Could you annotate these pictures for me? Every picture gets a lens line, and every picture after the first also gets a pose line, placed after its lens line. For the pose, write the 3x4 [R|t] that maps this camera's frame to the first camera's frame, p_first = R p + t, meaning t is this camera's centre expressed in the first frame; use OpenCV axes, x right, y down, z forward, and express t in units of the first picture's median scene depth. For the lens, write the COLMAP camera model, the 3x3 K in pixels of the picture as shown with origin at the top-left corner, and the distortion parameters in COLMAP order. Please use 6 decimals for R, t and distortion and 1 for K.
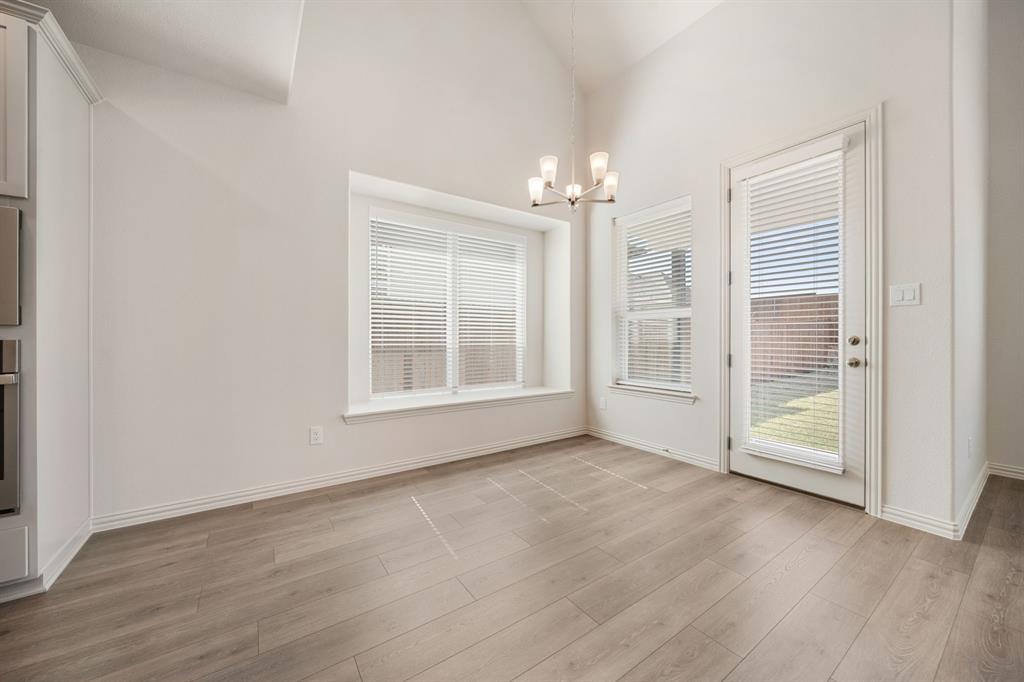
lens RADIAL K [[359.5, 0, 512.0], [0, 359.5, 341.0], [0, 0, 1]] dist [0.000846, -0.000069]
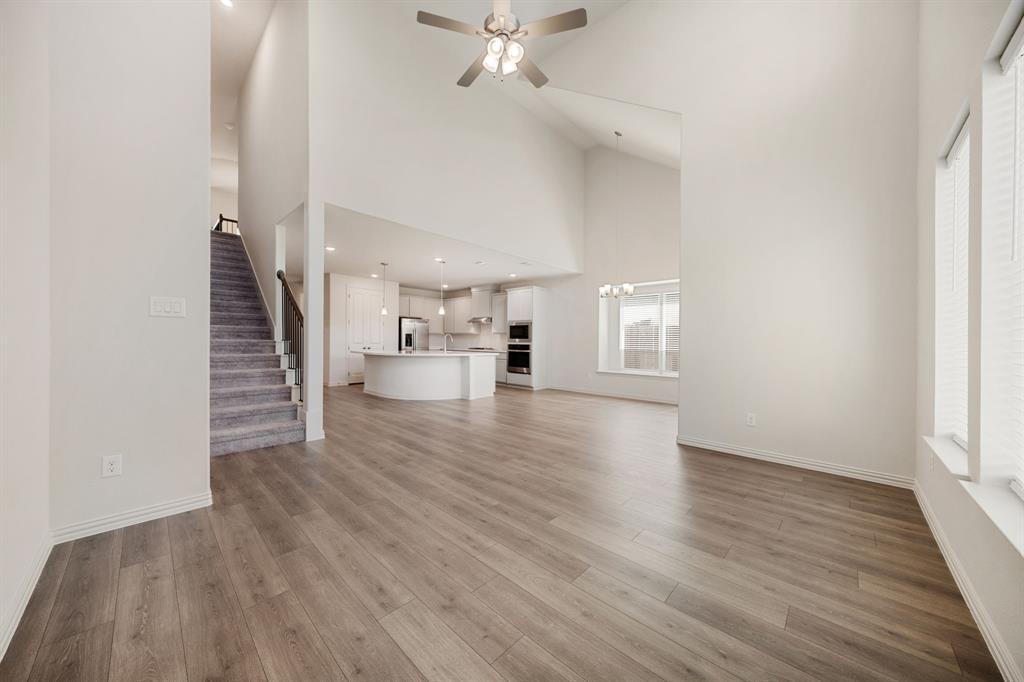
lens RADIAL K [[359.5, 0, 512.0], [0, 359.5, 341.0], [0, 0, 1]] dist [0.000846, -0.000069]
pose [[0.204479, -0.001285, -0.978870, 1.776576], [-0.014070, 0.999892, -0.004252, -0.014300], [0.978770, 0.014642, 0.204439, -0.213663]]
